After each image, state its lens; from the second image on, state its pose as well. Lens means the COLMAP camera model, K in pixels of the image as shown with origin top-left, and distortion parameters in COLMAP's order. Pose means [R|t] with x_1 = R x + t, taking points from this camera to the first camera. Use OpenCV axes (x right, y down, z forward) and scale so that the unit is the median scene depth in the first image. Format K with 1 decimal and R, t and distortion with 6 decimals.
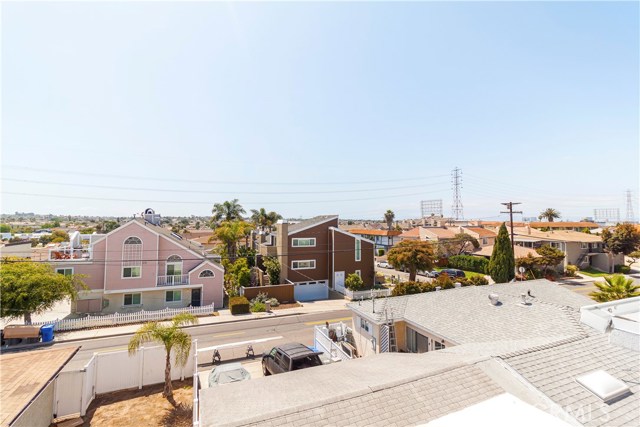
lens RADIAL K [[295.7, 0, 319.1], [0, 295.7, 212.0], [0, 0, 1]] dist [-0.002104, 0.000952]
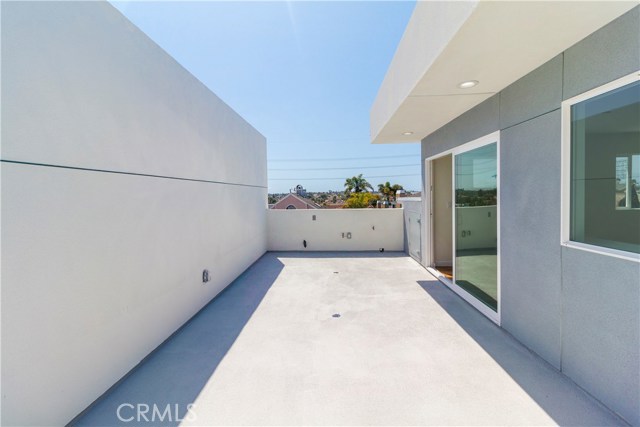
lens RADIAL K [[295.7, 0, 319.6], [0, 295.7, 212.6], [0, 0, 1]] dist [-0.002104, 0.000952]
pose [[0.904355, 0.004964, -0.426751, 0.290067], [0.033320, 0.996059, 0.082196, 0.021458], [0.425477, -0.088554, 0.900626, -0.629848]]
